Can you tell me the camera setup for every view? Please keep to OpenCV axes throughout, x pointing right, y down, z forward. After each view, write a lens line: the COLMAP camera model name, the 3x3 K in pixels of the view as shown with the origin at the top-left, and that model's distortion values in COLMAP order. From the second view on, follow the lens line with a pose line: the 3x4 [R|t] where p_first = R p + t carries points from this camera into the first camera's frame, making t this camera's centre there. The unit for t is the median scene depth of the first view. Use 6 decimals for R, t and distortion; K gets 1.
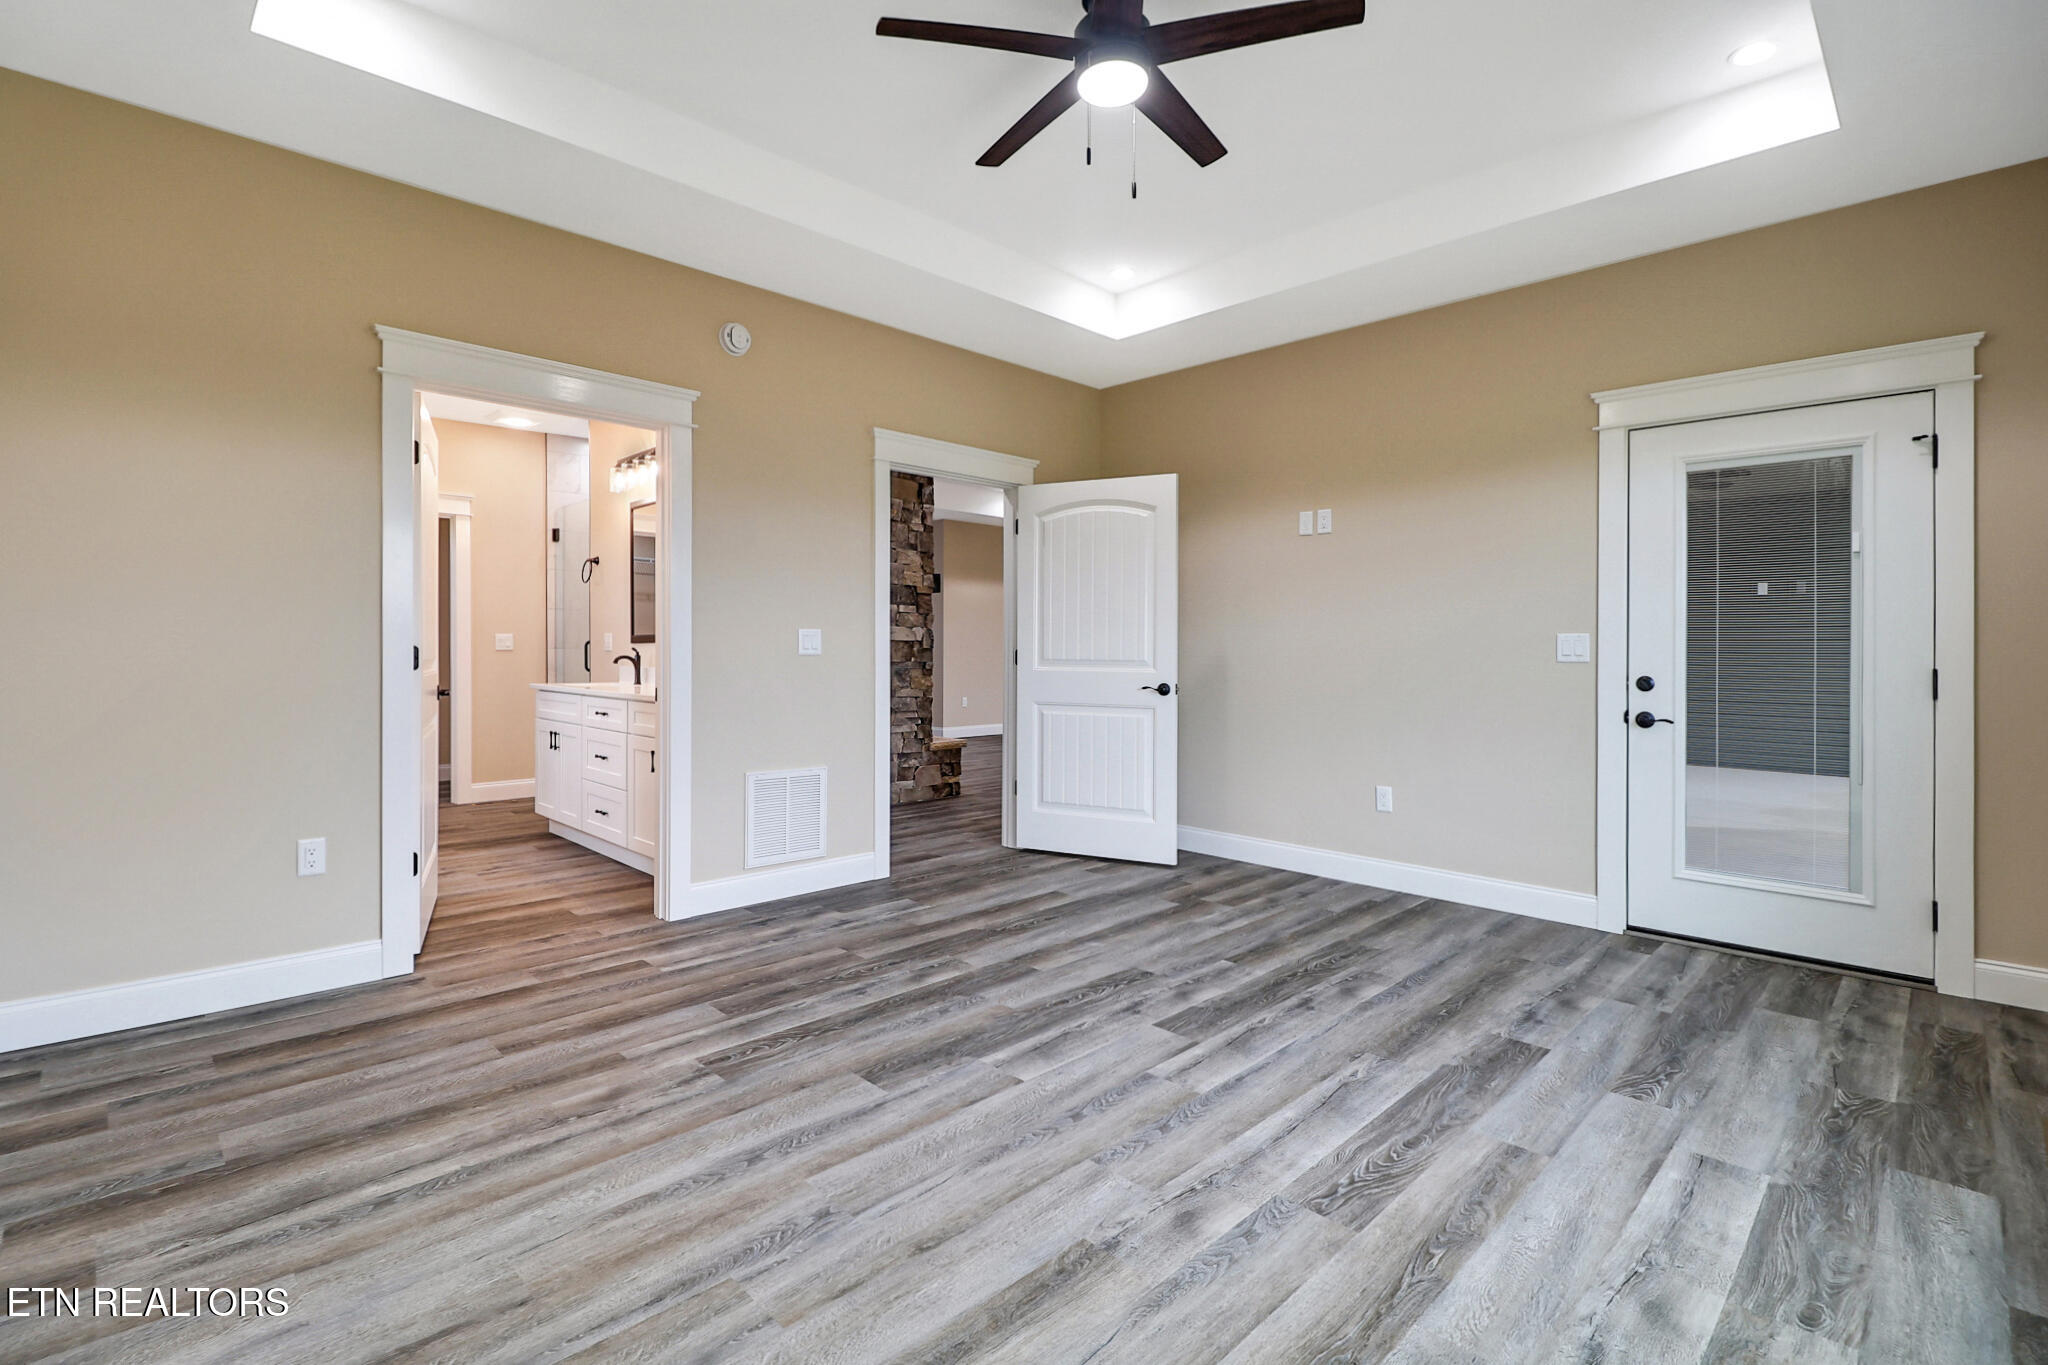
lens RADIAL K [[938.6, 0, 1001.6], [0, 938.6, 650.6], [0, 0, 1]] dist [-0.005126, -0.007017]
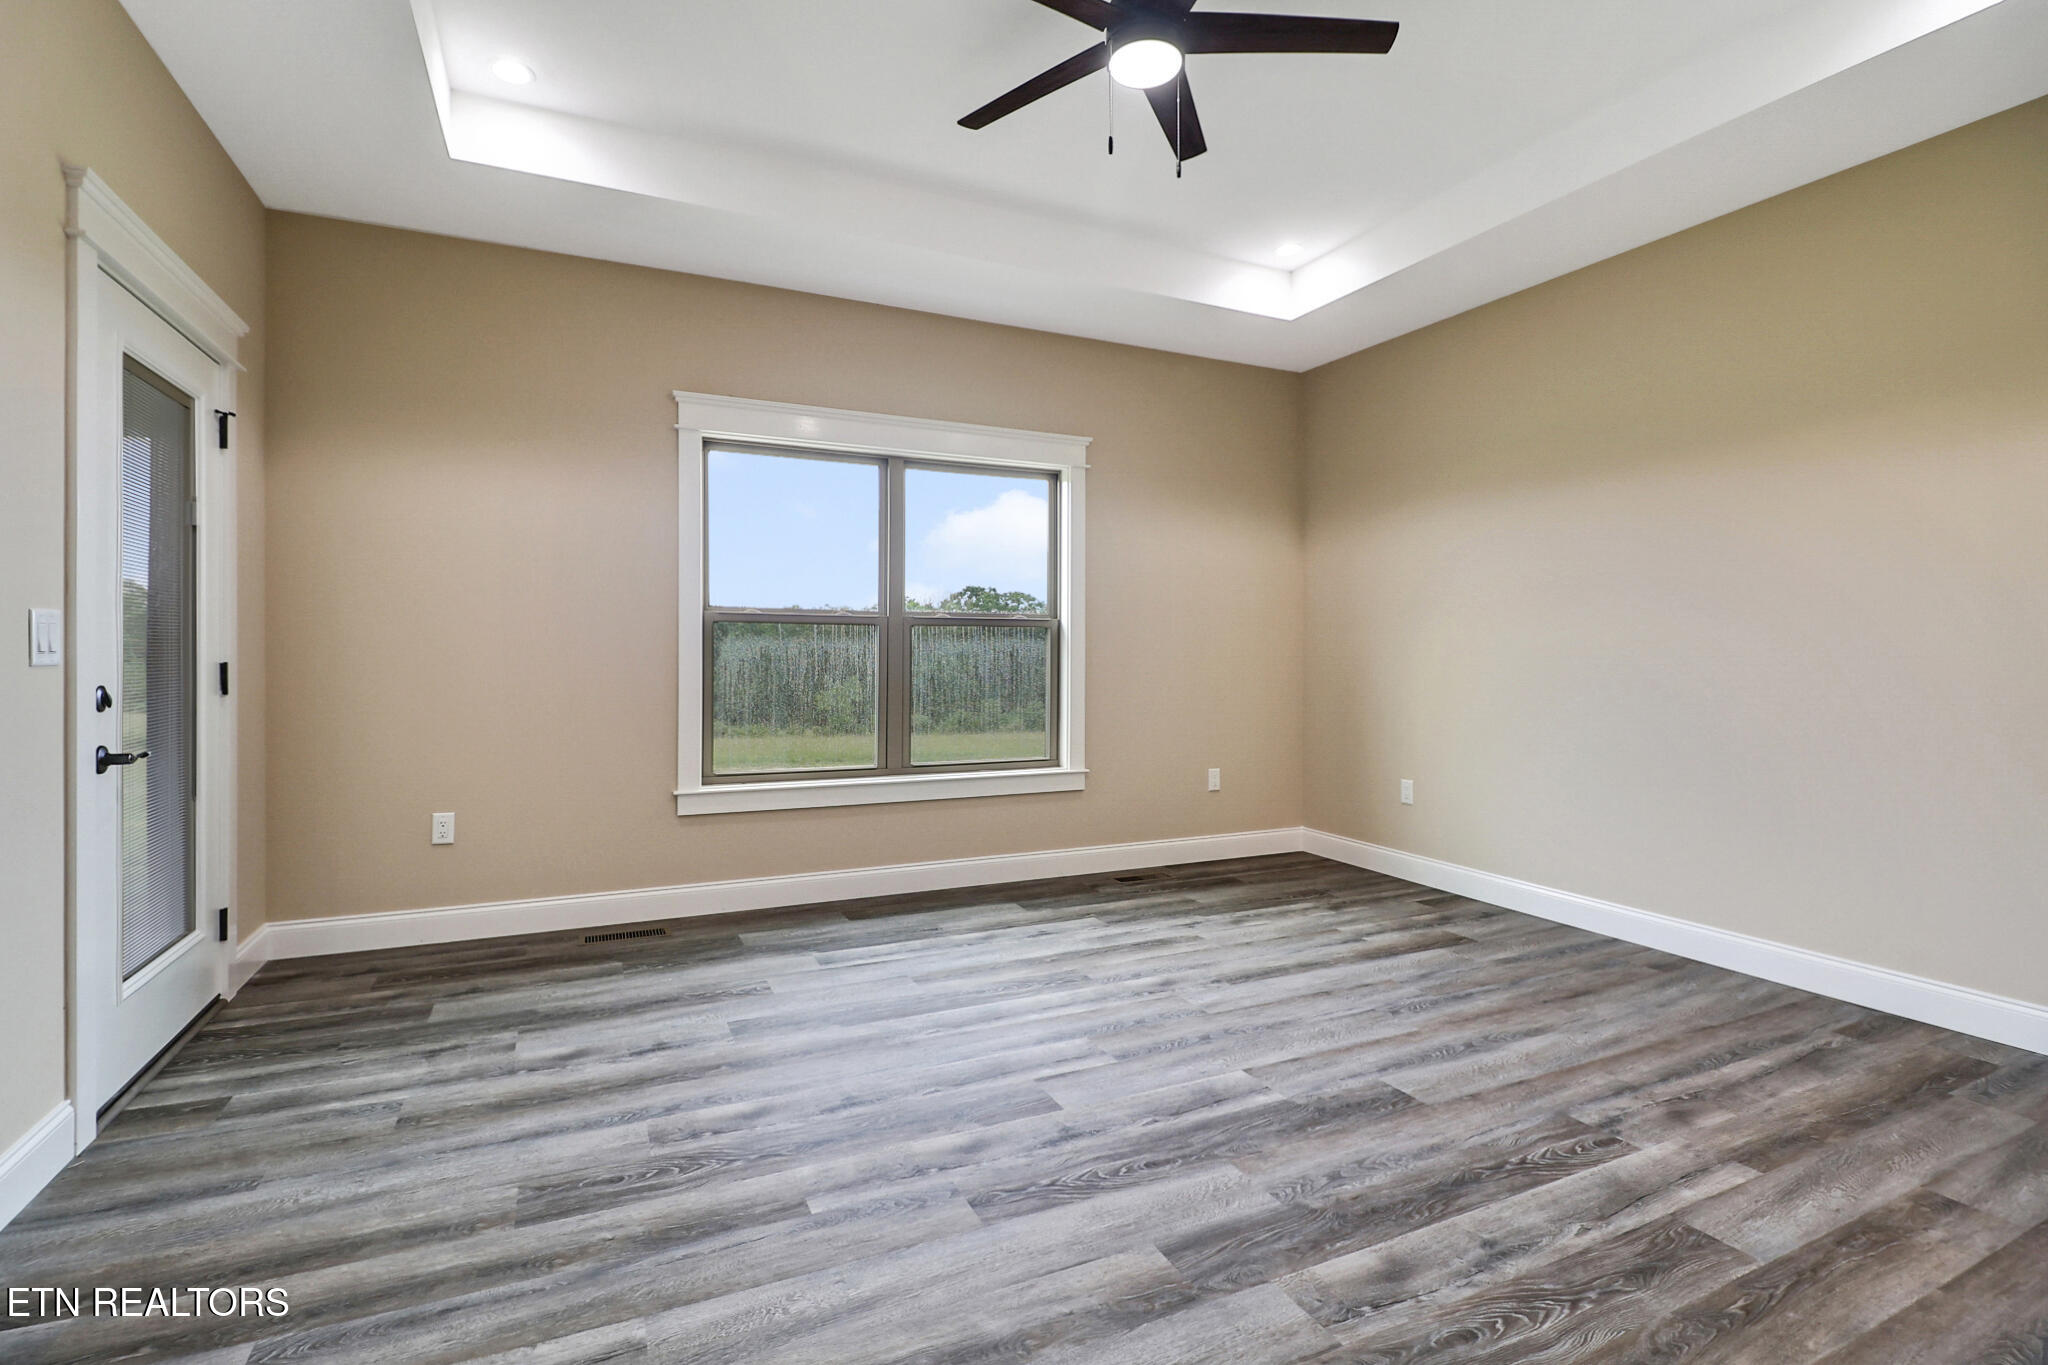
lens RADIAL K [[938.6, 0, 1001.6], [0, 938.6, 650.6], [0, 0, 1]] dist [-0.005126, -0.007017]
pose [[-0.941567, -0.009994, 0.336678, -0.064465], [-0.010415, 0.999946, 0.000556, -0.001721], [-0.336665, -0.002983, -0.941620, 1.917882]]
